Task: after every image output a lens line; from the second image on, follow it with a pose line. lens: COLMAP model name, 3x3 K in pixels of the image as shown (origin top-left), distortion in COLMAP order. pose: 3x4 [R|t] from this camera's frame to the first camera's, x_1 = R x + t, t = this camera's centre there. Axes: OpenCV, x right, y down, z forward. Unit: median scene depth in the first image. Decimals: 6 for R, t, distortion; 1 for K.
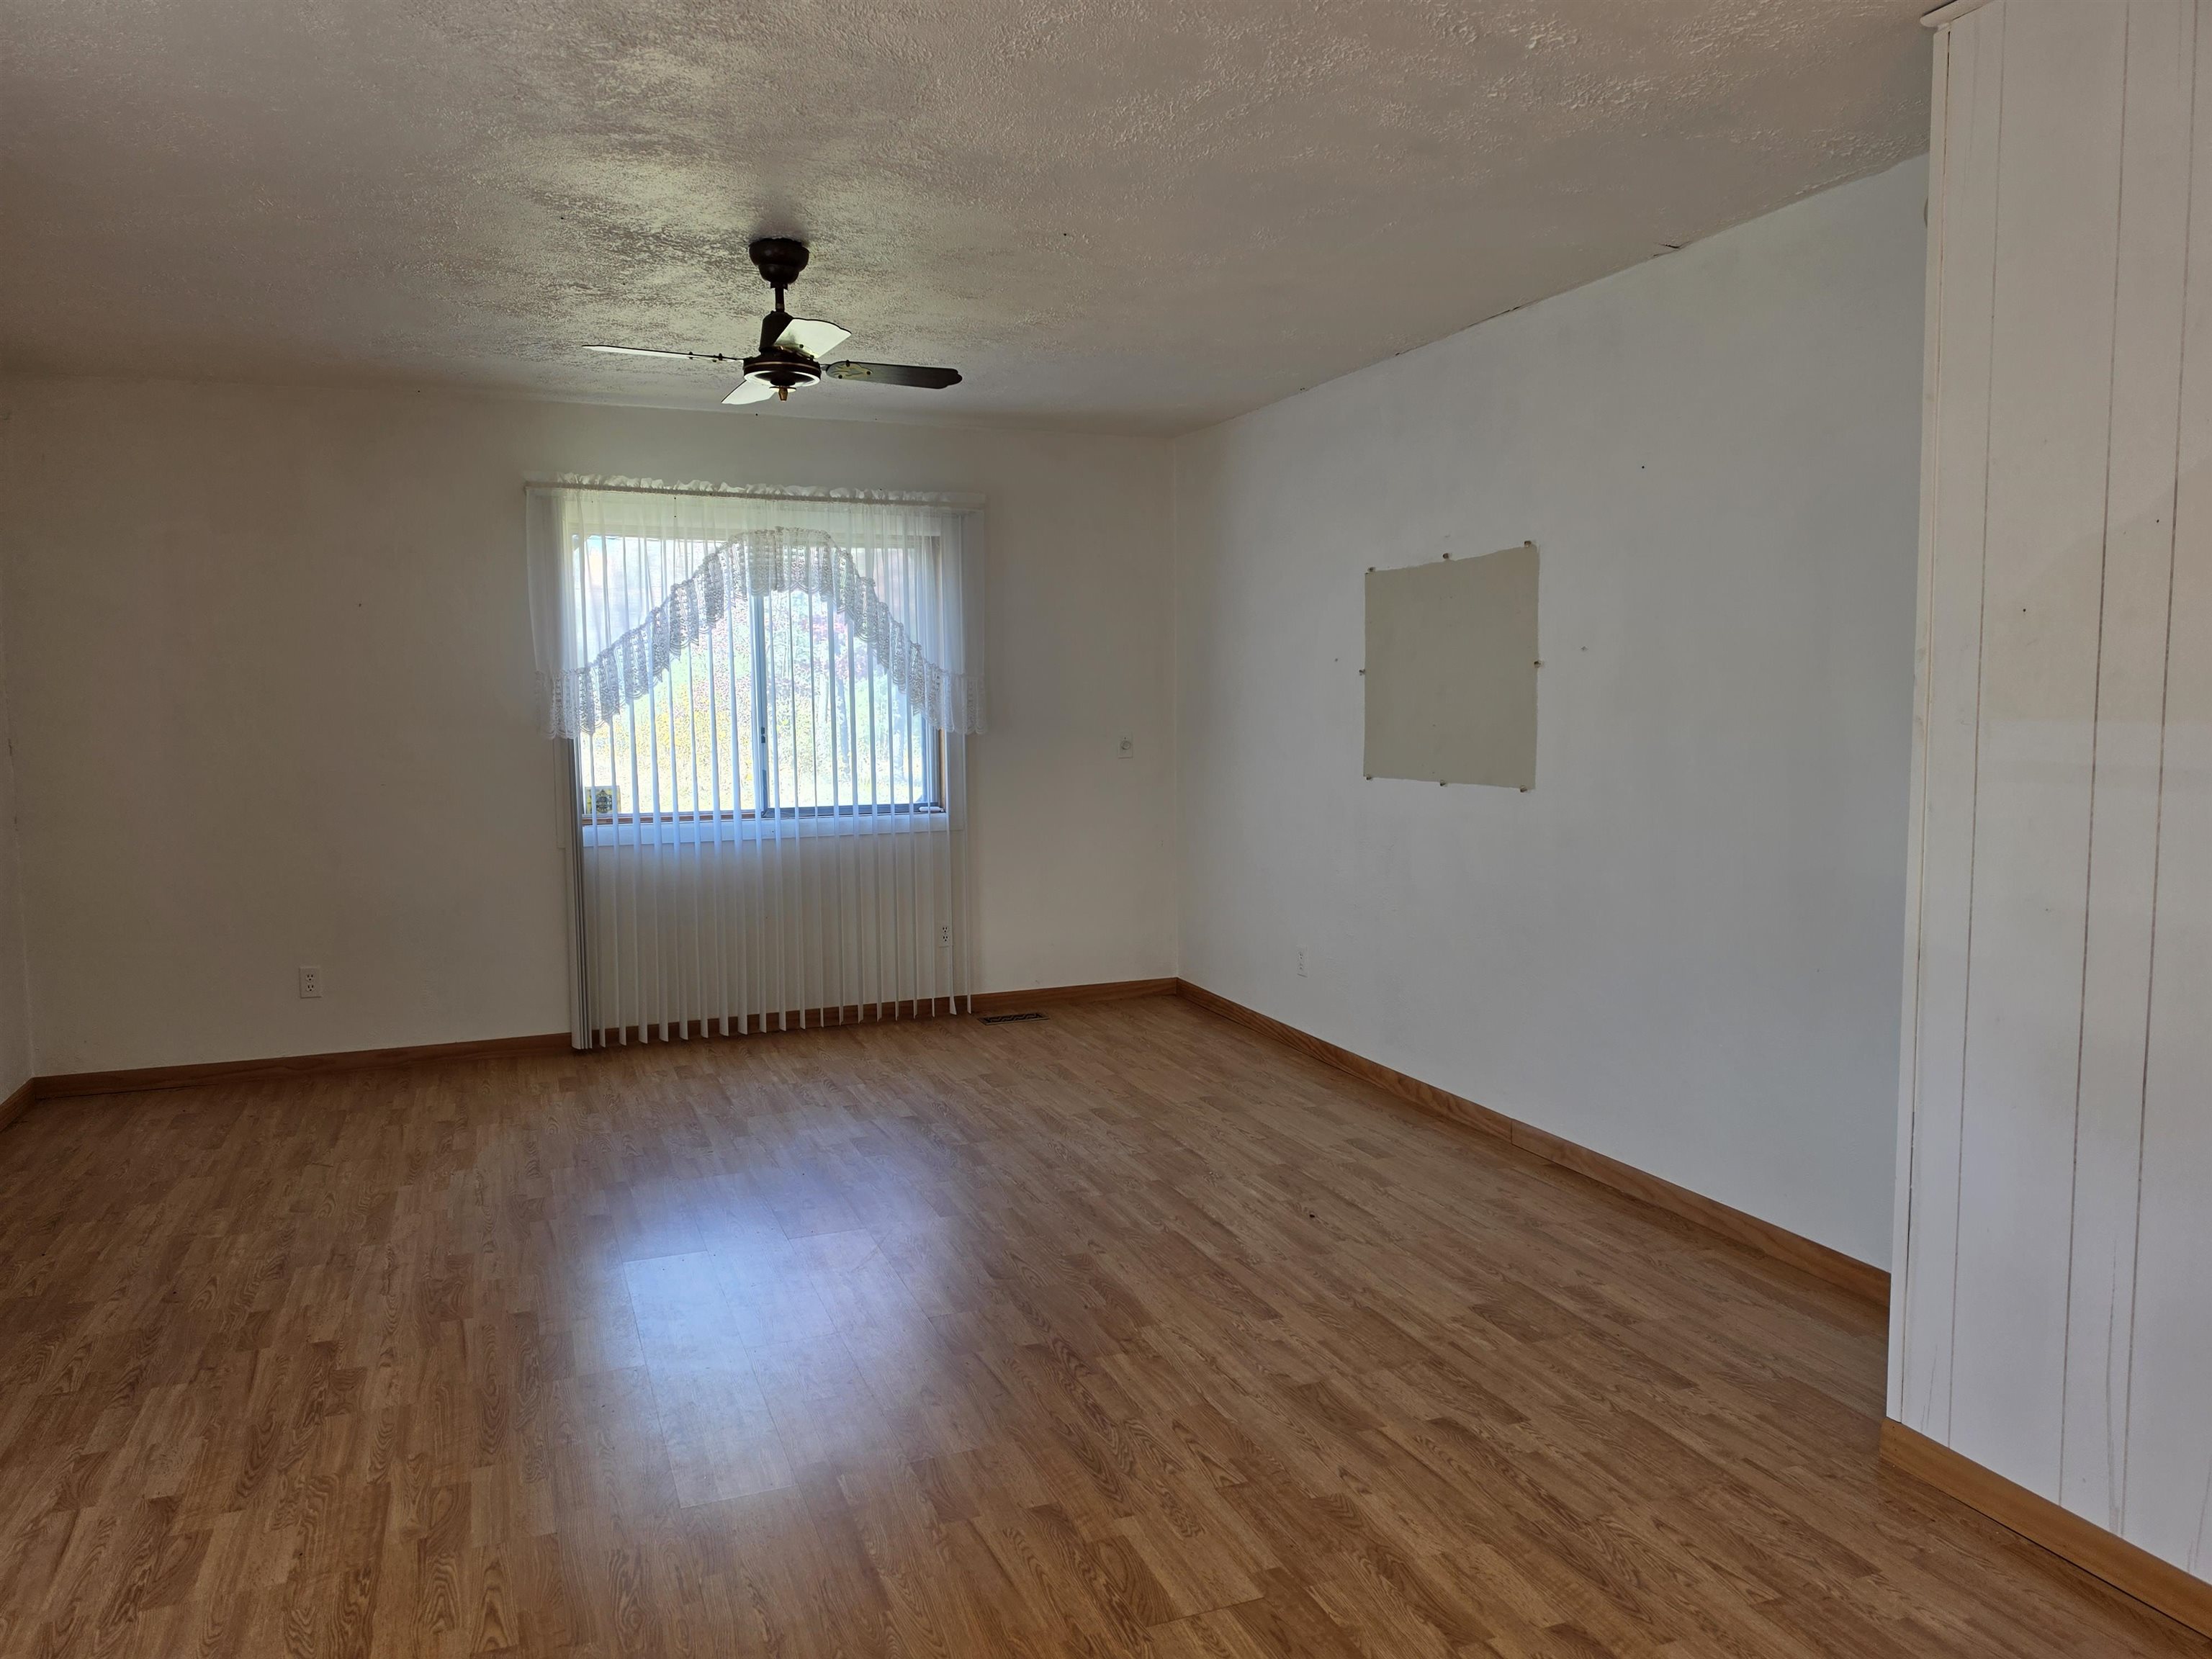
lens RADIAL K [[1535.2, 0, 1116.1], [0, 1535.2, 808.3], [0, 0, 1]] dist [0.115597, -0.094033]
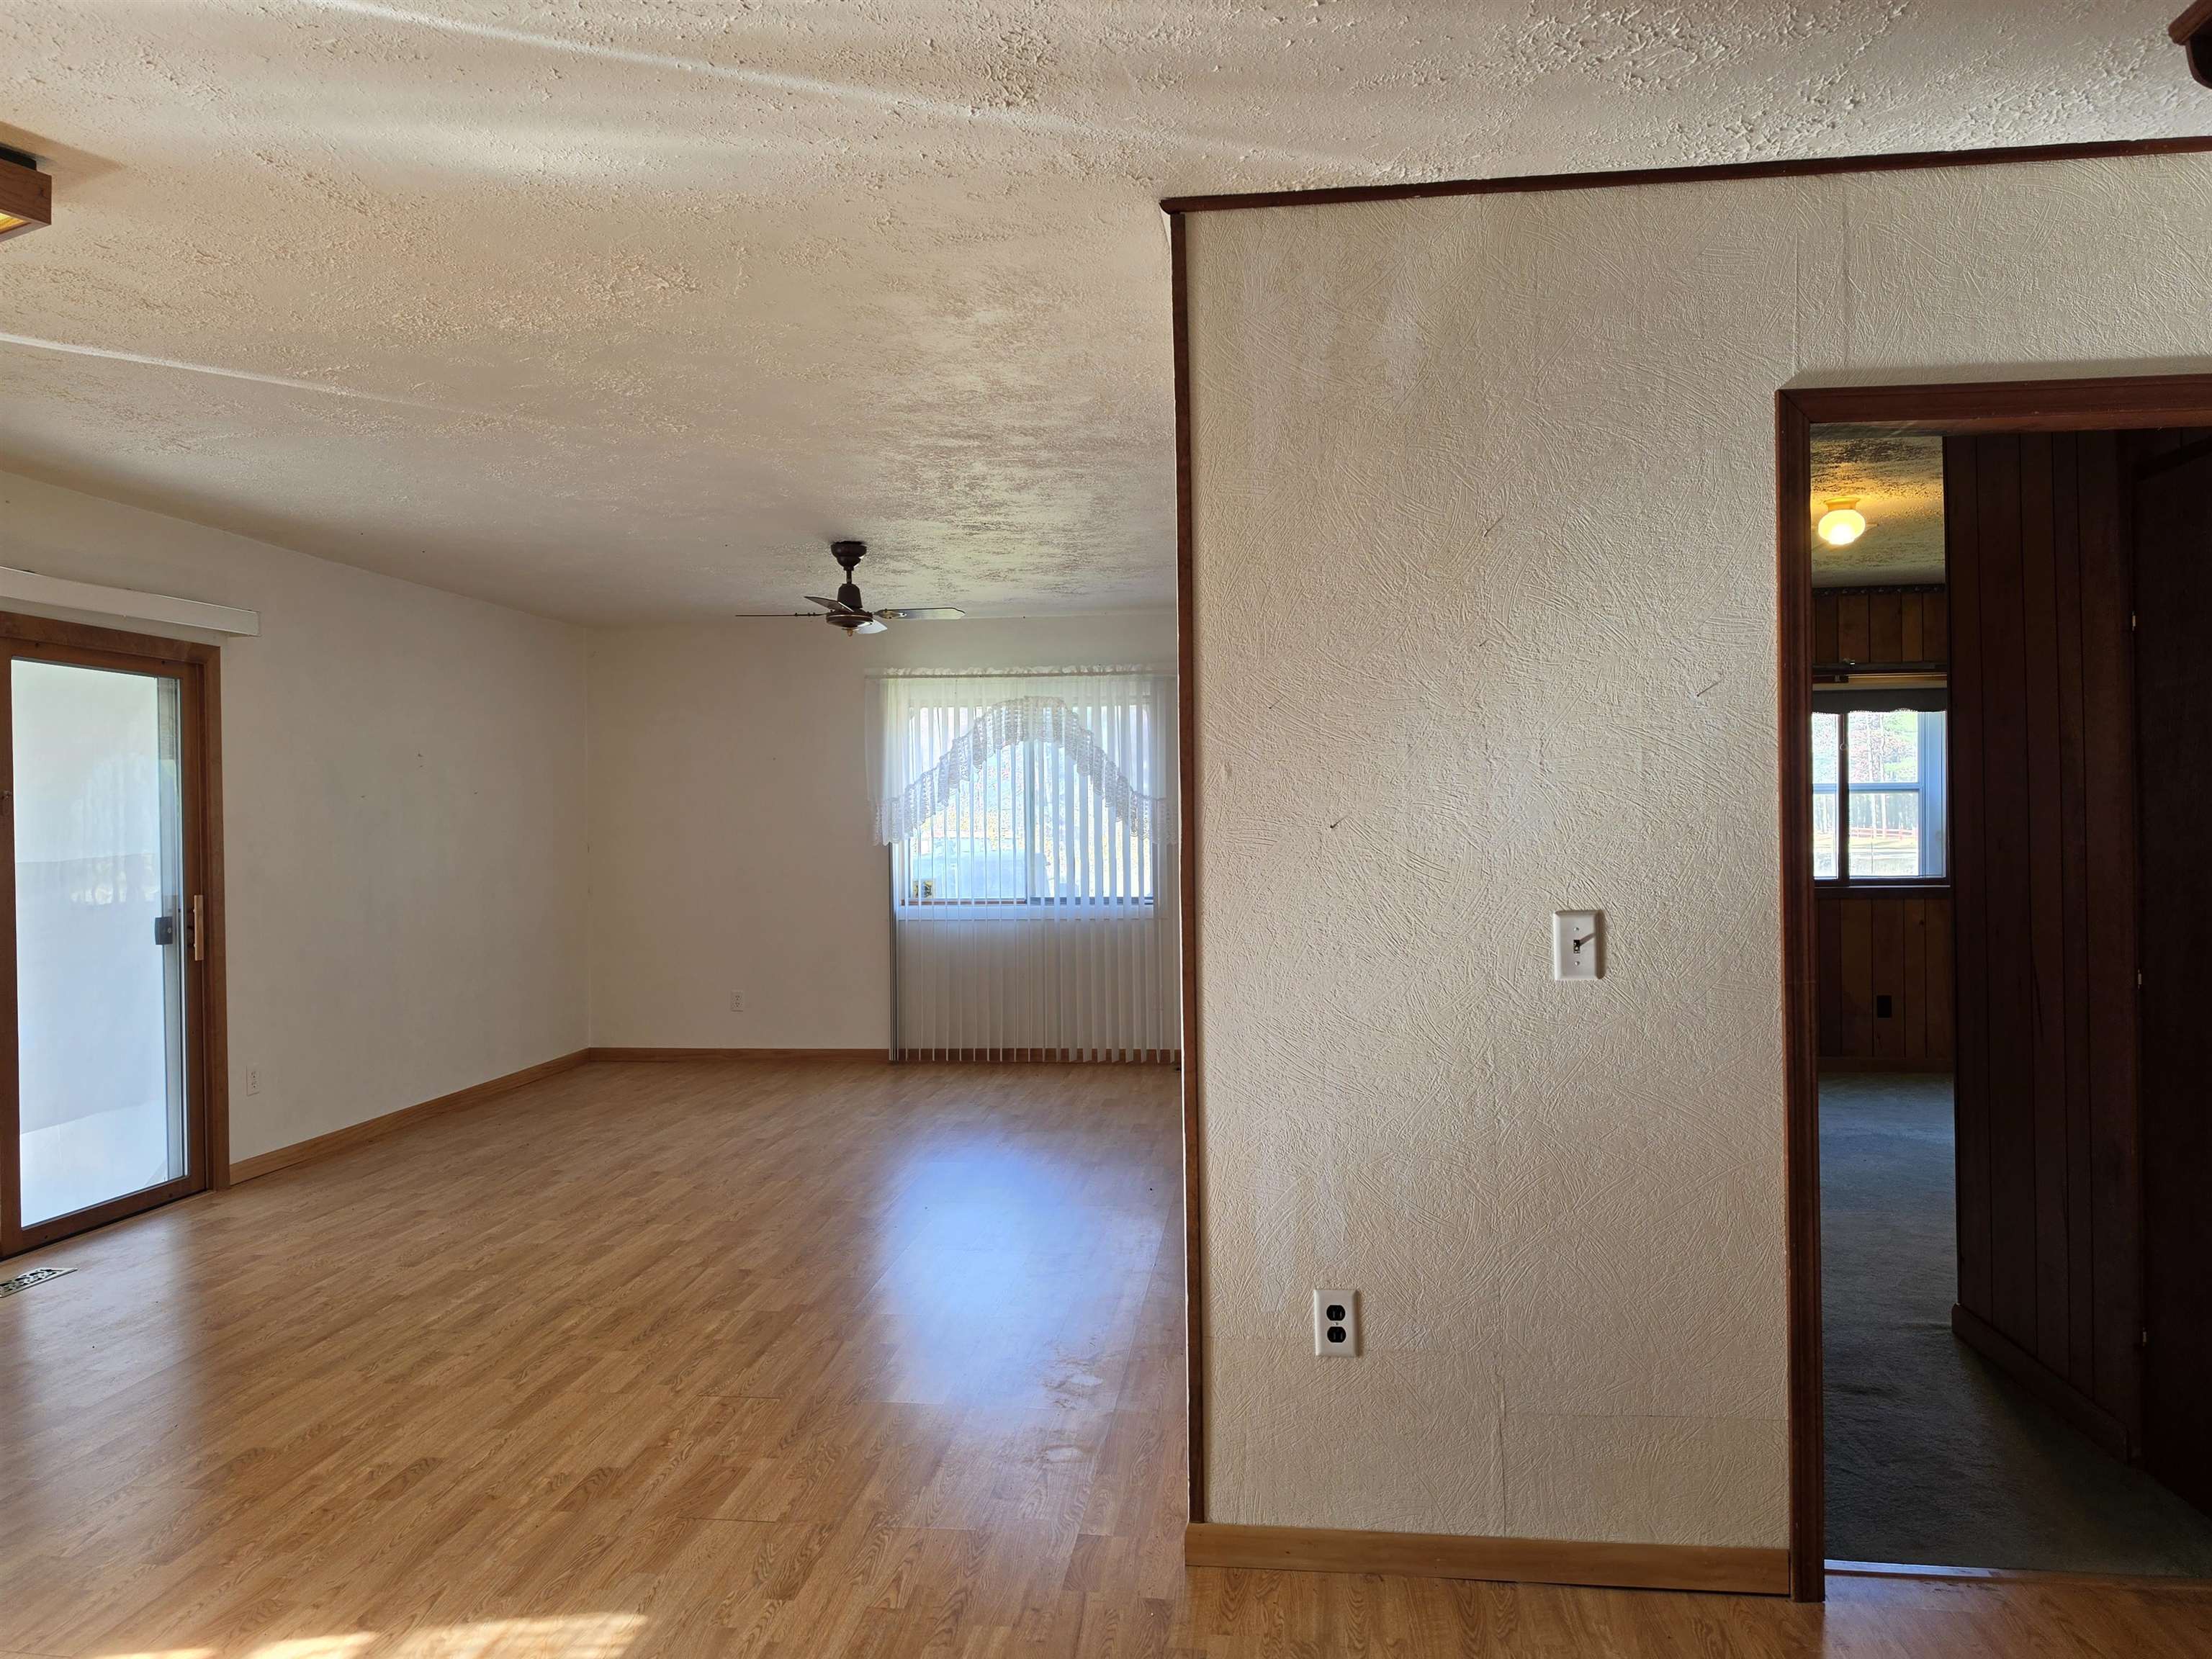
lens RADIAL K [[1498.4, 0, 1094.5], [0, 1498.4, 836.6], [0, 0, 1]] dist [0.118659, -0.171211]
pose [[0.887901, 0.004476, -0.460013, 0.473521], [-0.030413, 0.998336, -0.048988, 0.009272], [0.459029, 0.057487, 0.886560, -0.167949]]
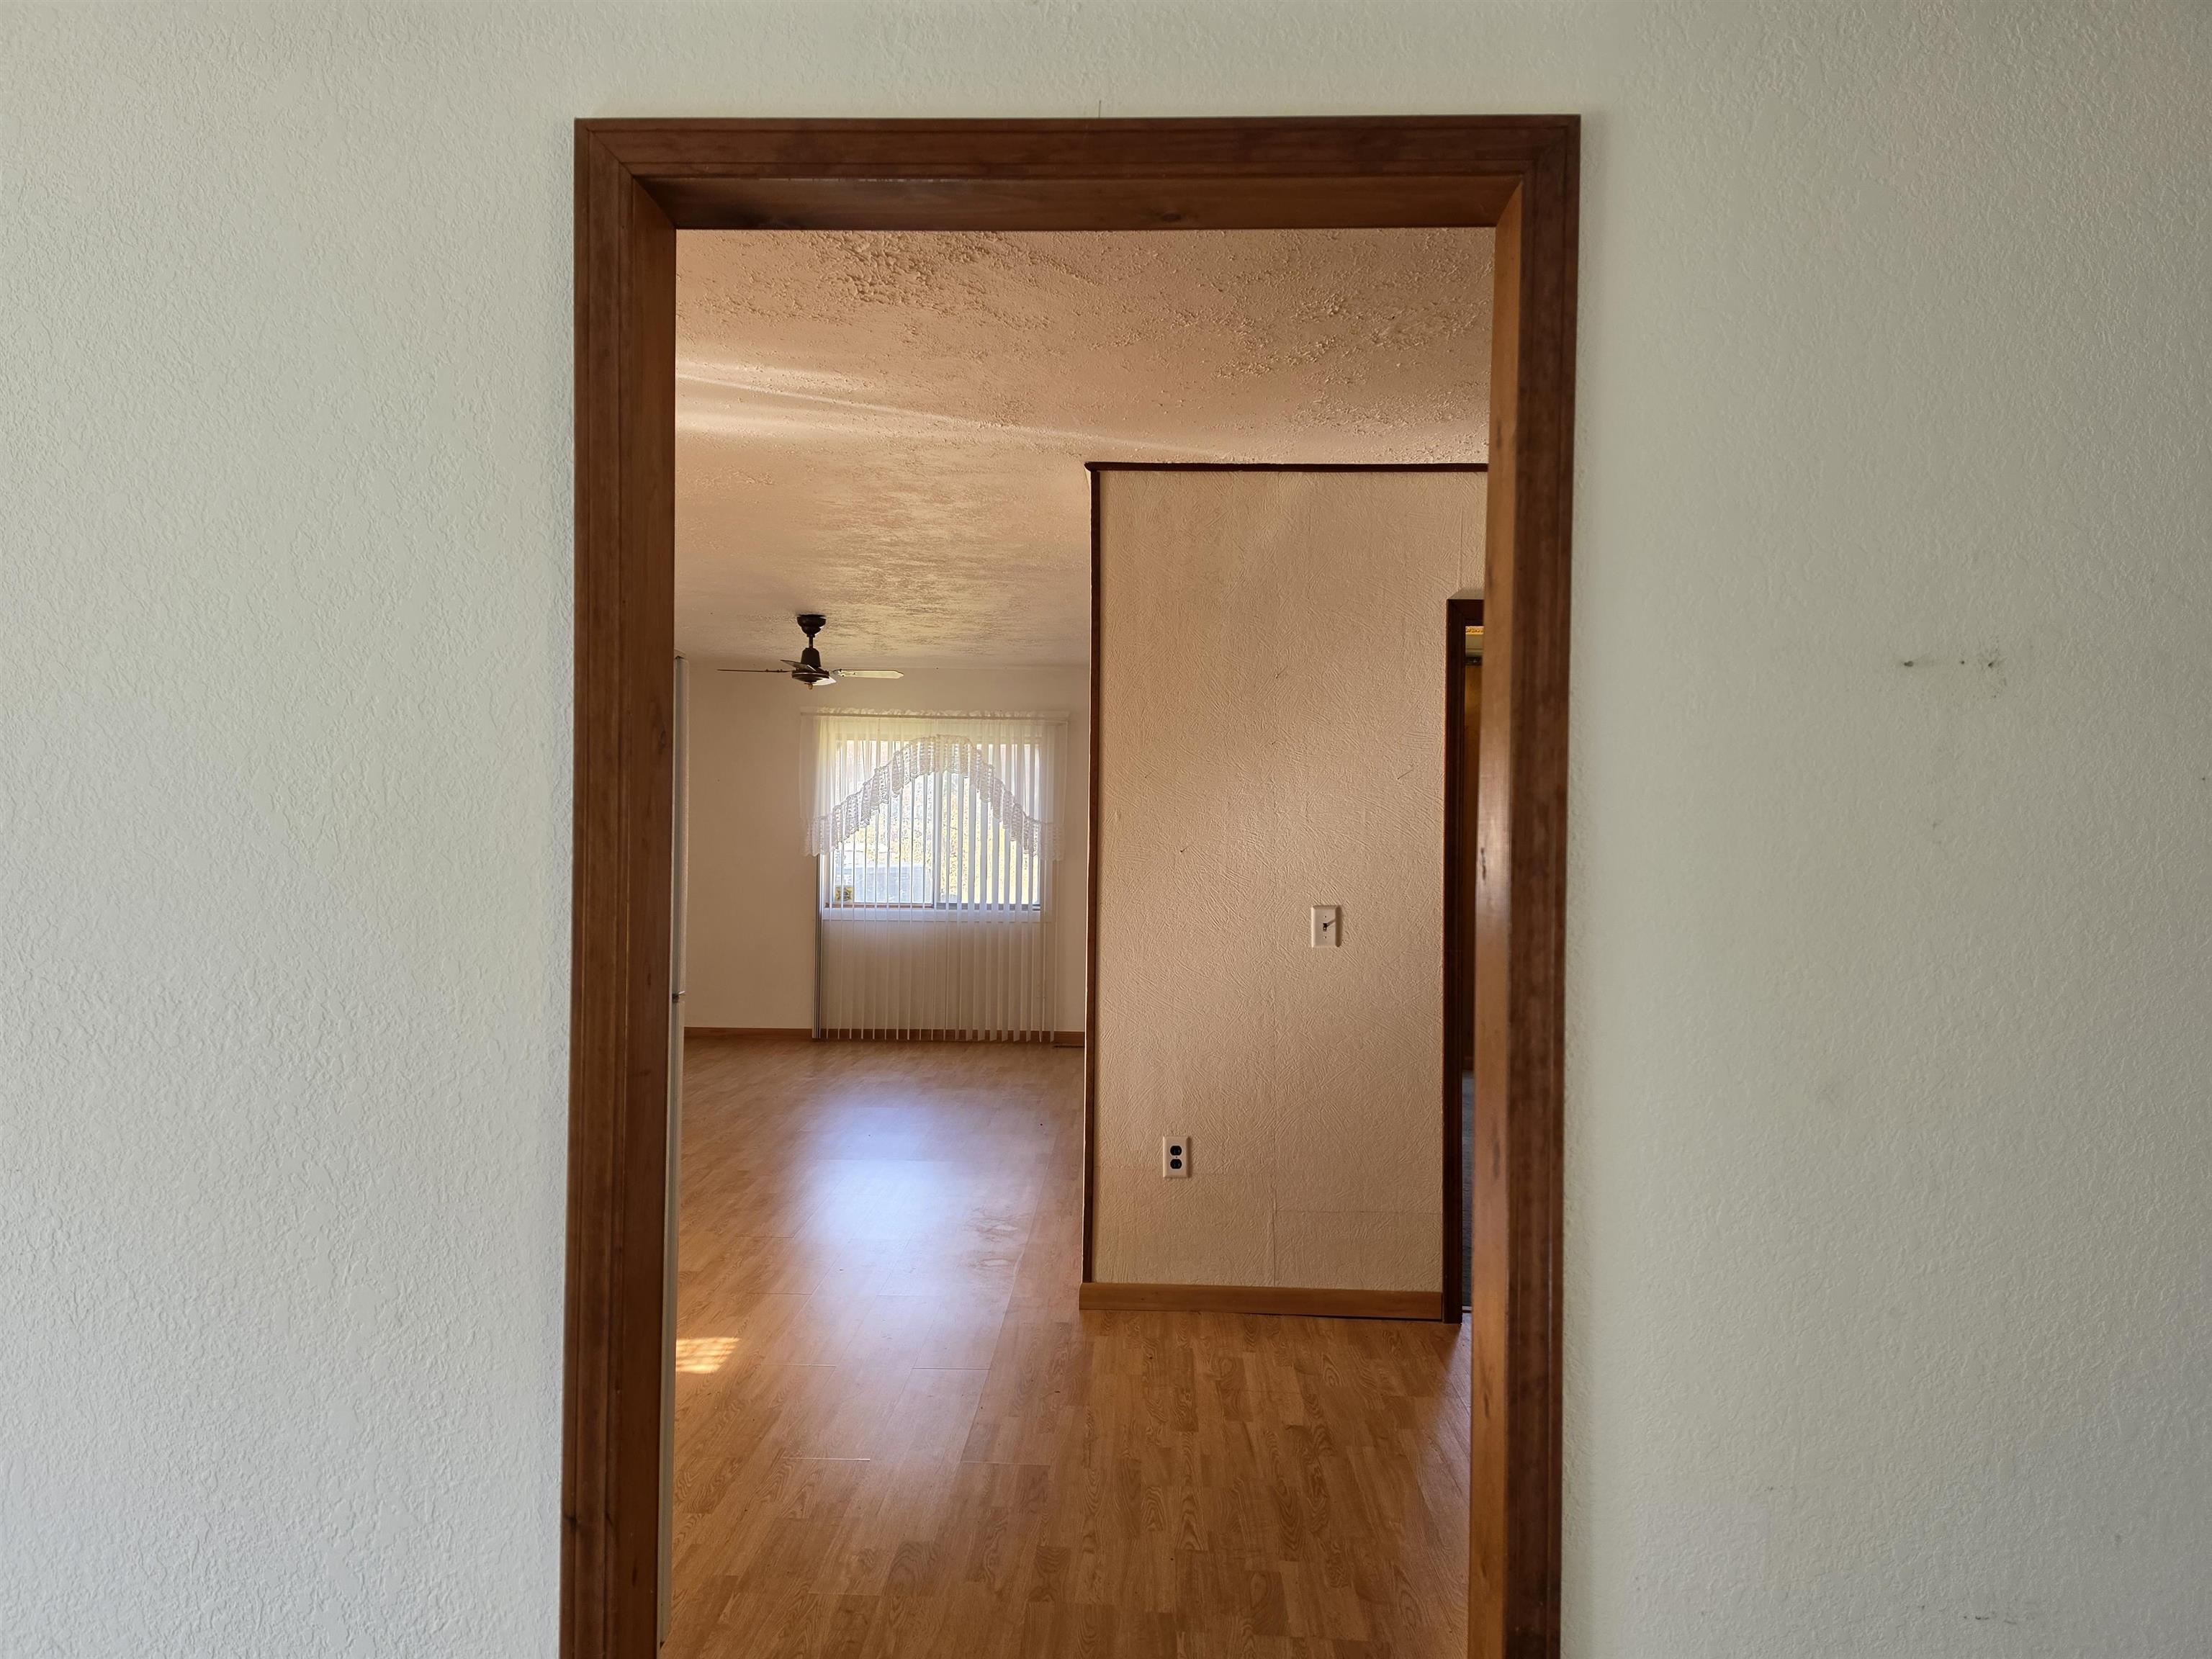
lens RADIAL K [[1456.5, 0, 1103.1], [0, 1456.5, 833.0], [0, 0, 1]] dist [0.154317, -0.000096]
pose [[0.927666, 0.021451, -0.372795, 0.555608], [-0.050123, 0.996467, -0.067388, 0.022449], [0.370032, 0.081200, 0.925464, -0.399800]]
